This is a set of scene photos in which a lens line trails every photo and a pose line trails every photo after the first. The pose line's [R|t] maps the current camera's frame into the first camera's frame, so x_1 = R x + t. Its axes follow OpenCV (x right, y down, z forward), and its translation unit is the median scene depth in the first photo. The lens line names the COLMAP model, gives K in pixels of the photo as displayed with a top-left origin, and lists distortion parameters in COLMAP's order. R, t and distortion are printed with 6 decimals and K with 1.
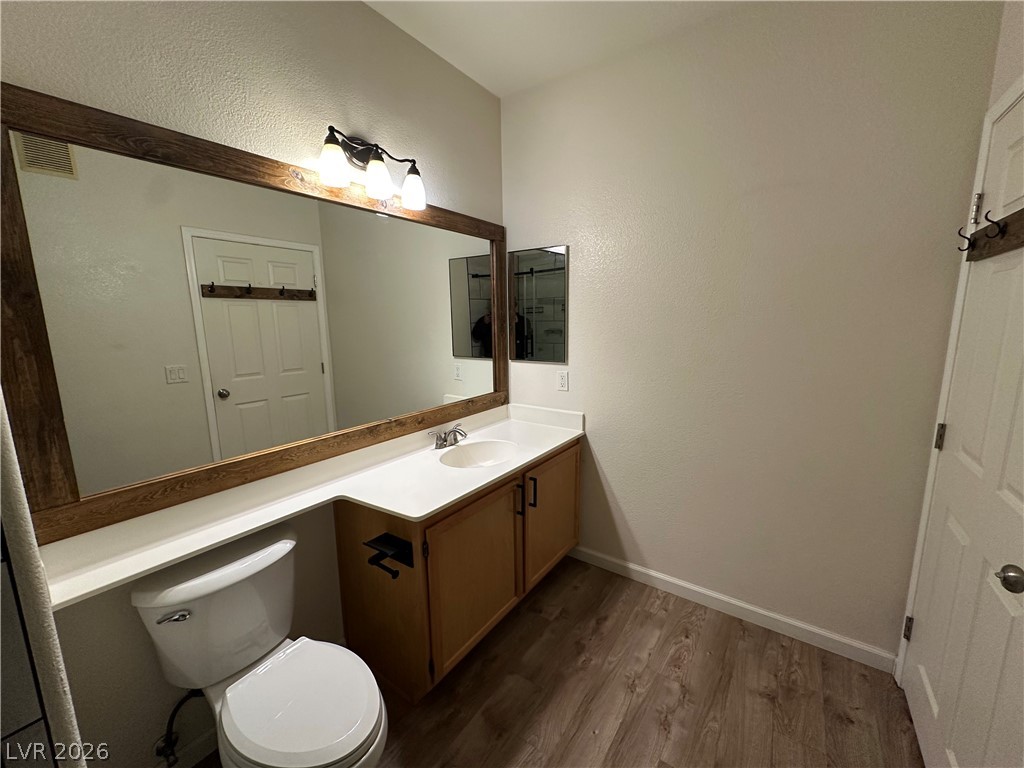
lens RADIAL K [[408.9, 0, 512.0], [0, 408.9, 384.0], [0, 0, 1]] dist [-0.001701, -0.000561]
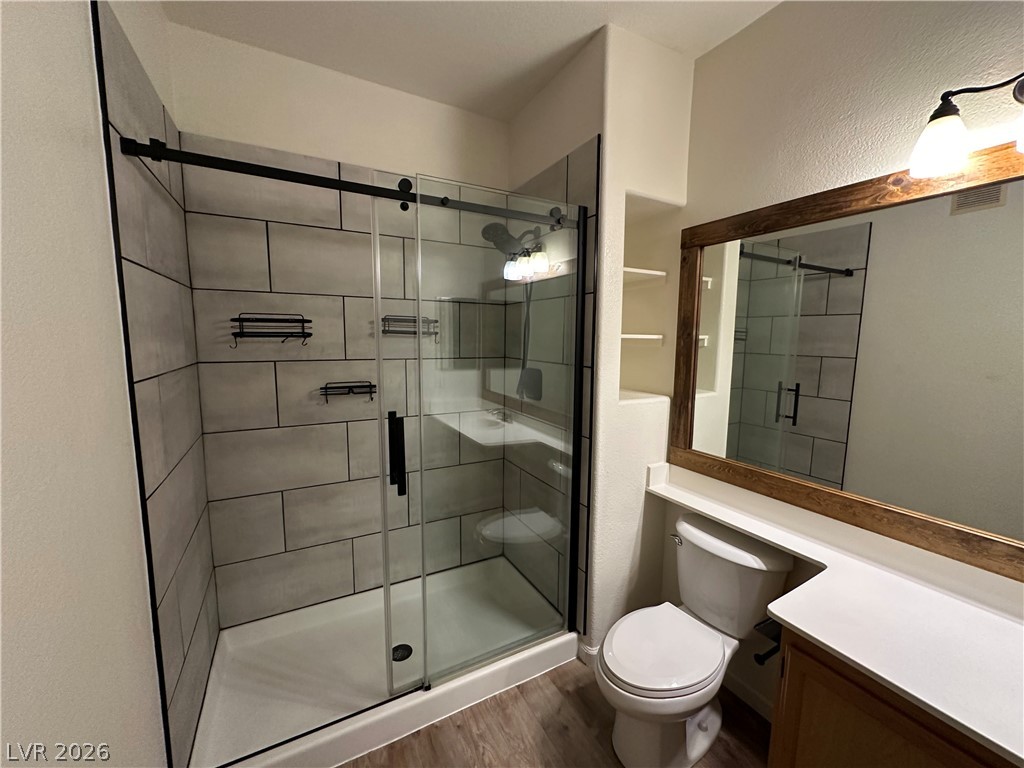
lens RADIAL K [[408.9, 0, 512.0], [0, 408.9, 384.0], [0, 0, 1]] dist [-0.001701, -0.000561]
pose [[-0.441084, 0.114188, -0.890172, 0.627360], [-0.145443, 0.969666, 0.196453, -0.175294], [0.885602, 0.216122, -0.411097, 0.778885]]
